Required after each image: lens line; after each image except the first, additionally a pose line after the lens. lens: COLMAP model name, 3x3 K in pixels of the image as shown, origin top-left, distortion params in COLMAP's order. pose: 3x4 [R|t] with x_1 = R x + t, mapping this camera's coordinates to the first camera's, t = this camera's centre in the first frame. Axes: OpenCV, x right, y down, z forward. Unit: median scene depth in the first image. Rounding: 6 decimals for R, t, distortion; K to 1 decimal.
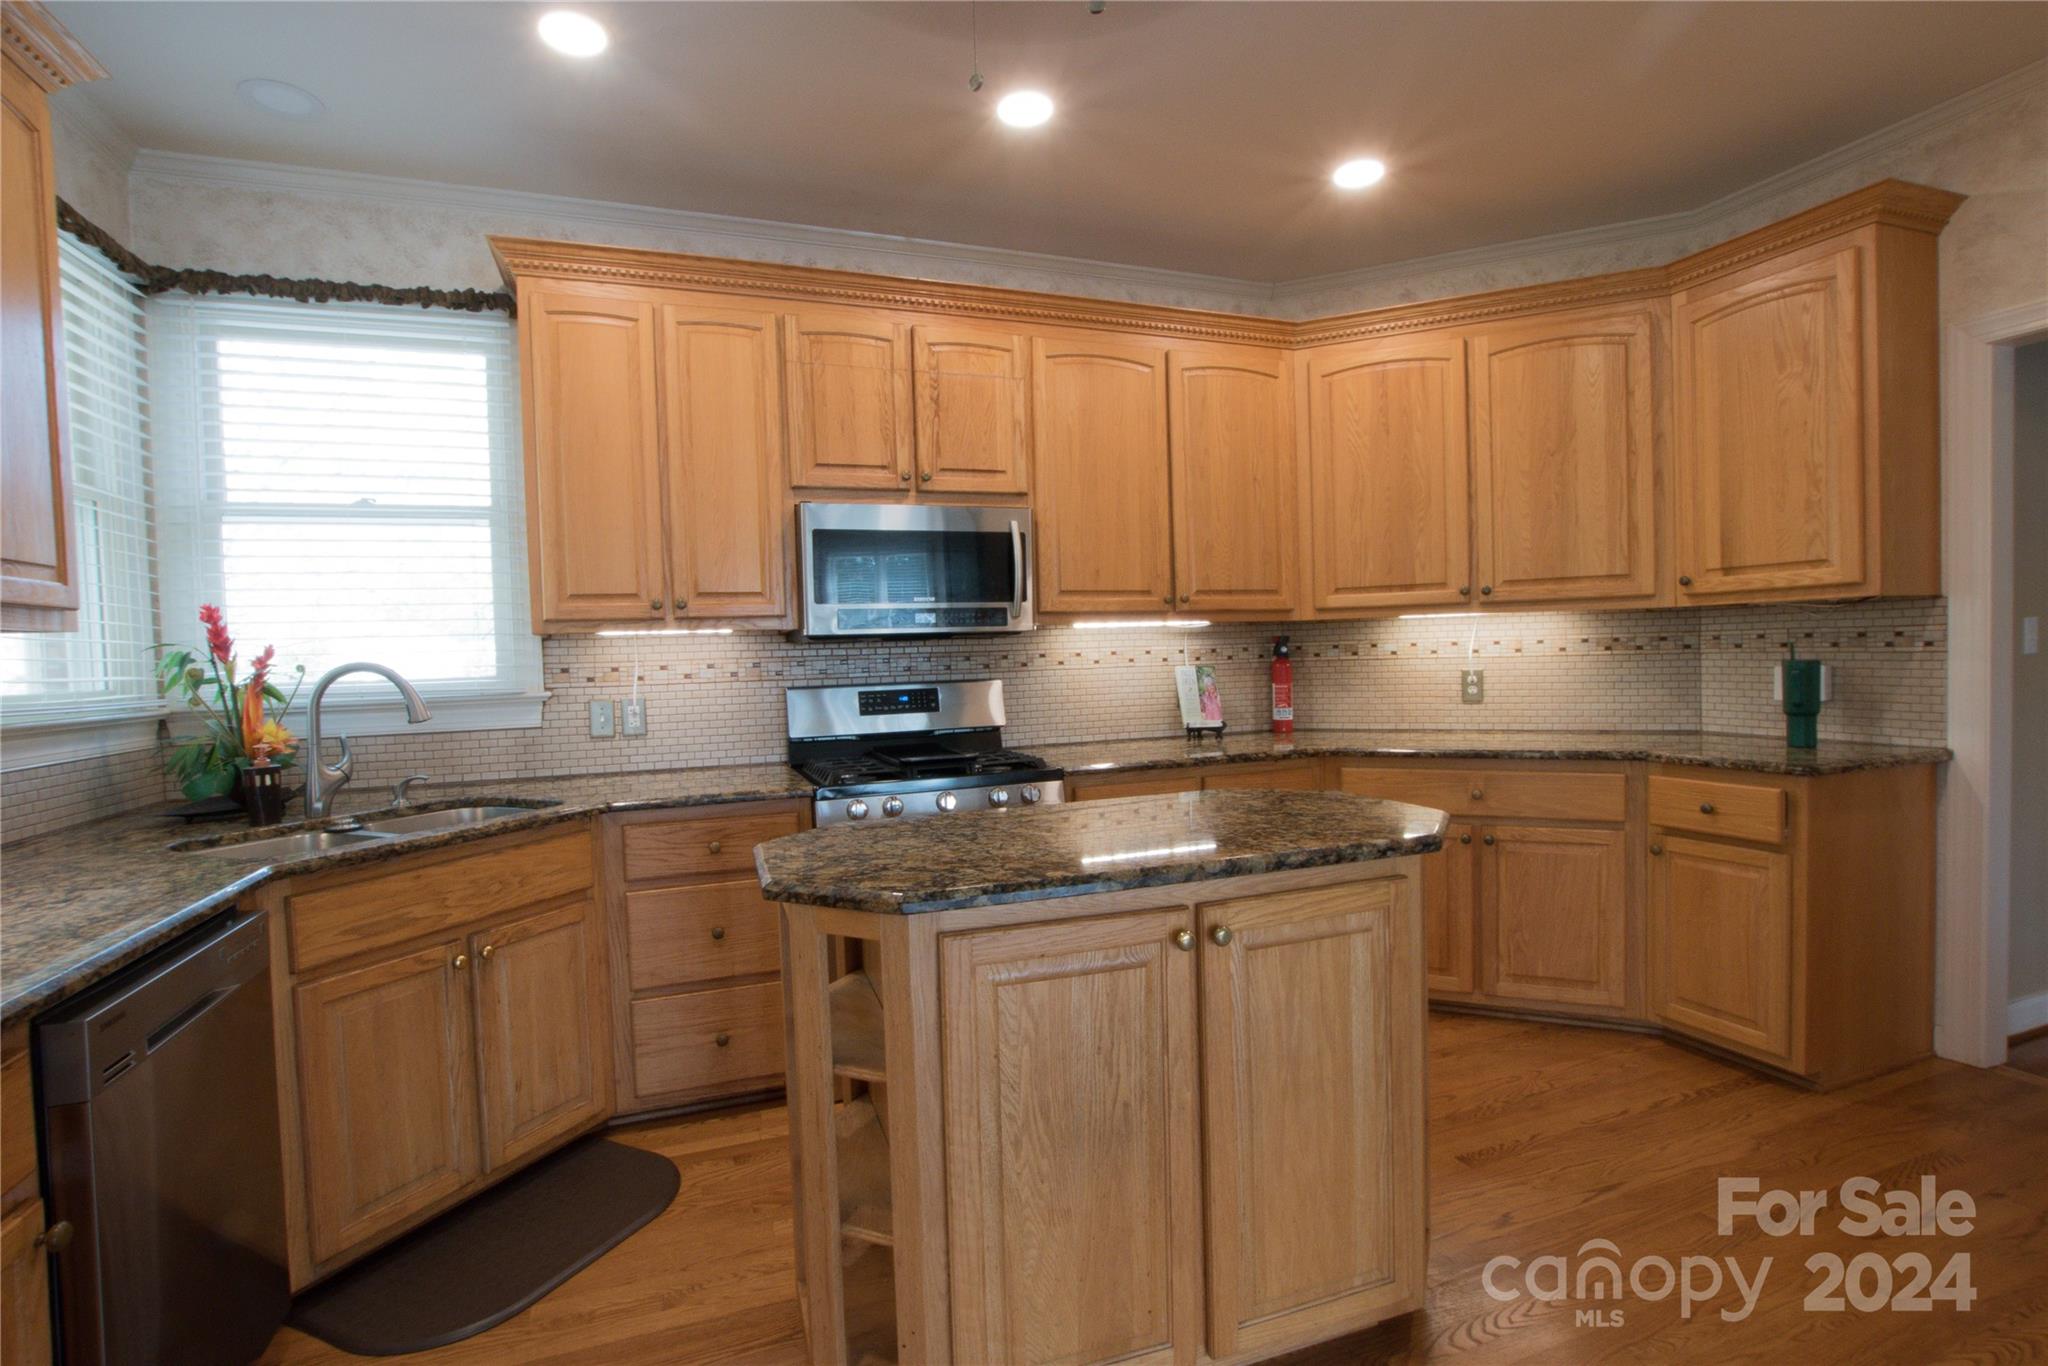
lens RADIAL K [[907.3, 0, 1007.8], [0, 907.3, 678.1], [0, 0, 1]] dist [-0.023163, -0.000149]
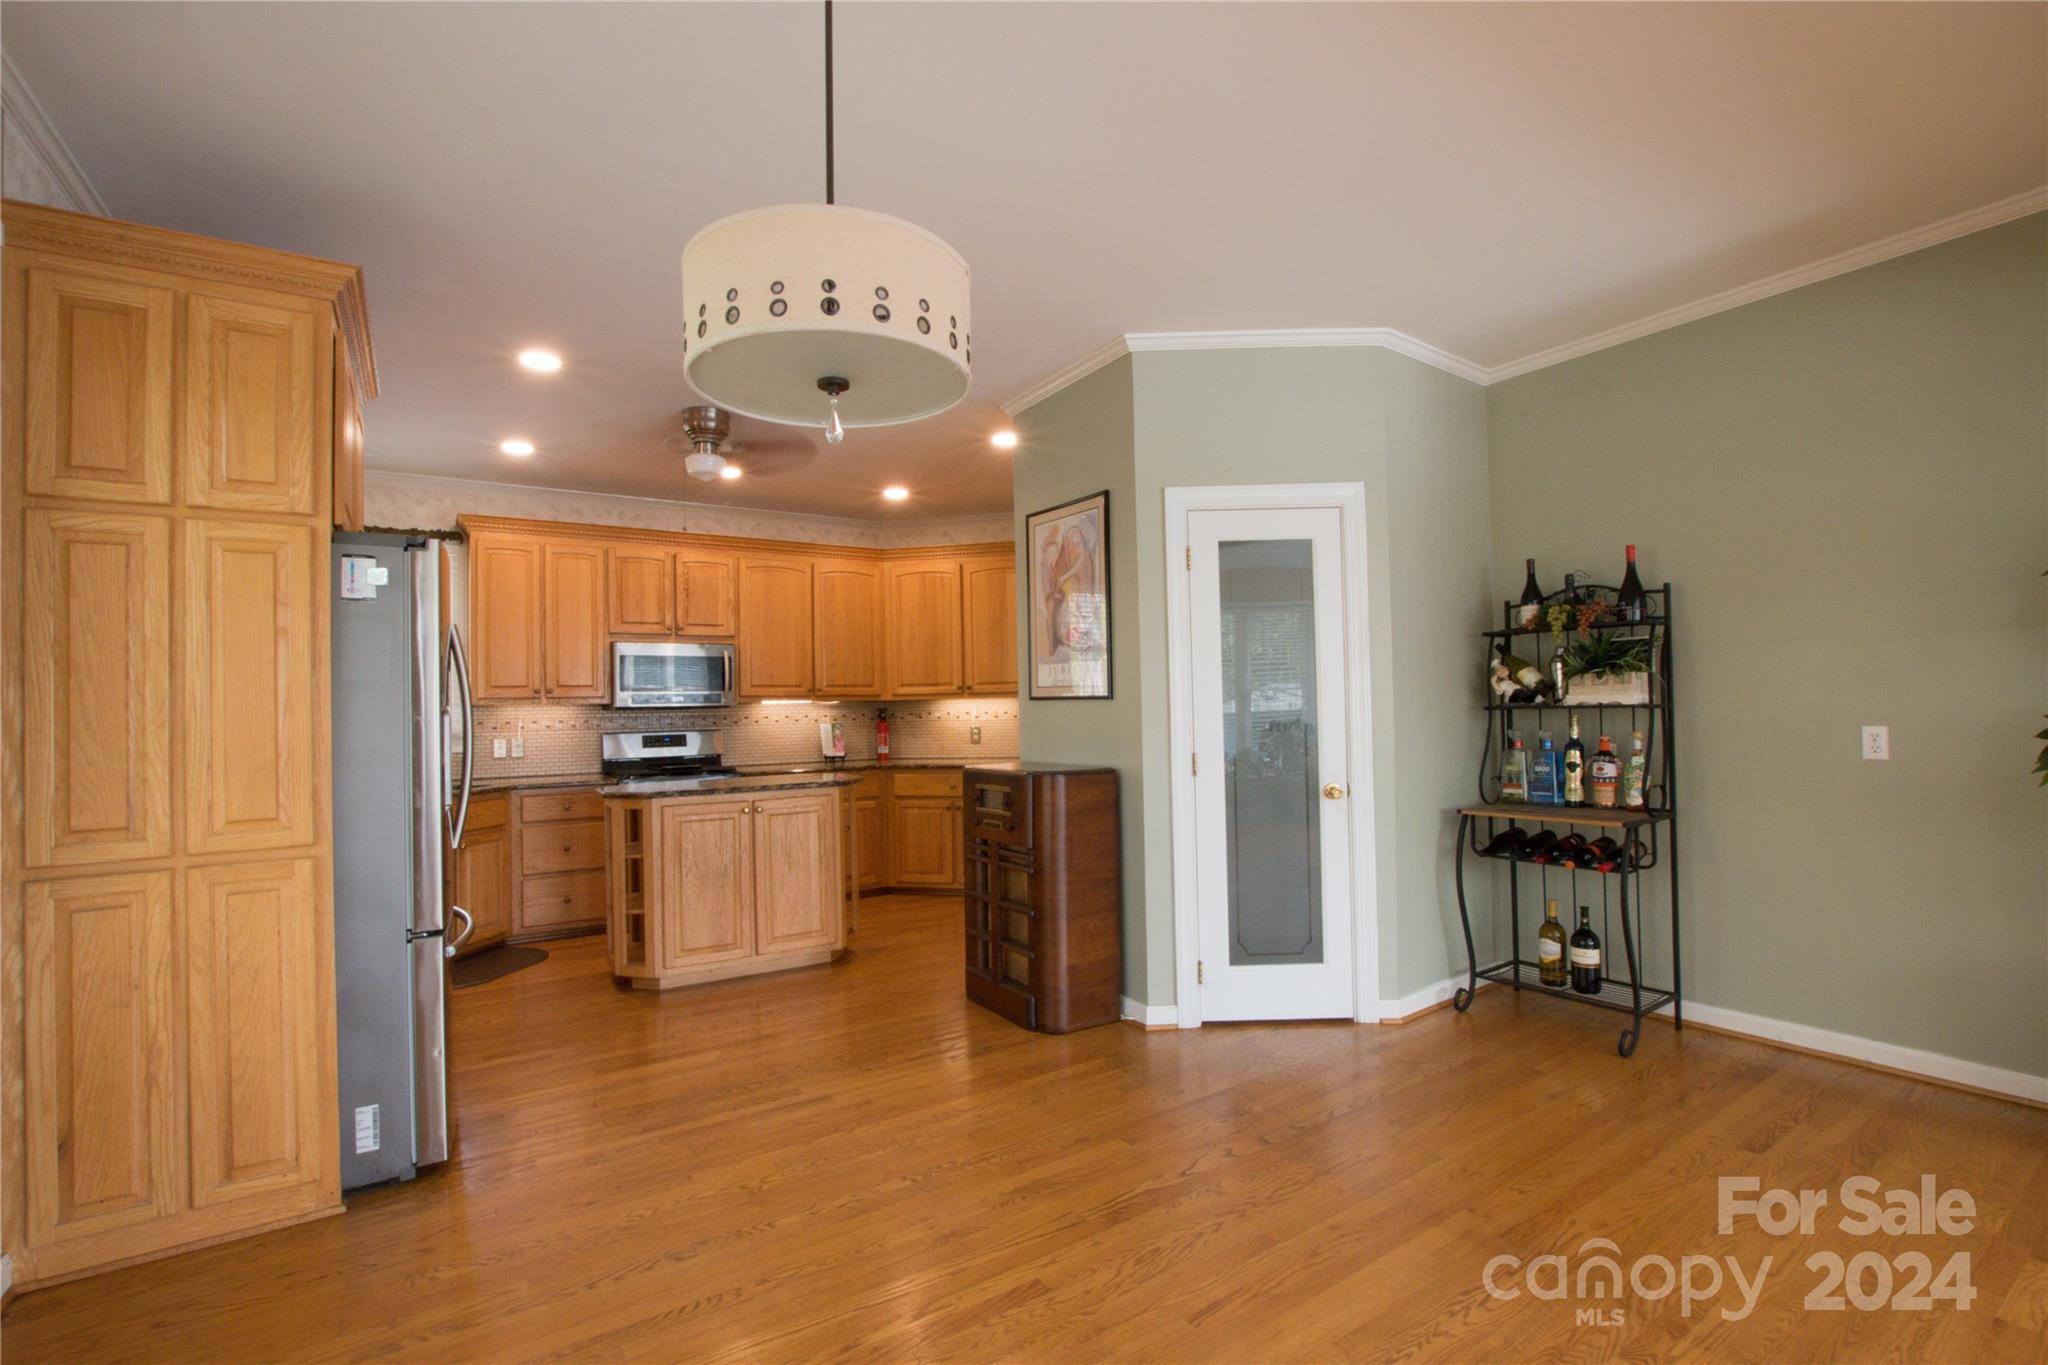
lens RADIAL K [[907.3, 0, 1014.7], [0, 907.3, 681.8], [0, 0, 1]] dist [-0.023163, -0.000149]
pose [[0.976786, 0.016959, 0.213547, 0.197936], [-0.003735, 0.998058, -0.062177, 0.017363], [-0.214186, 0.059936, 0.974952, -1.053145]]
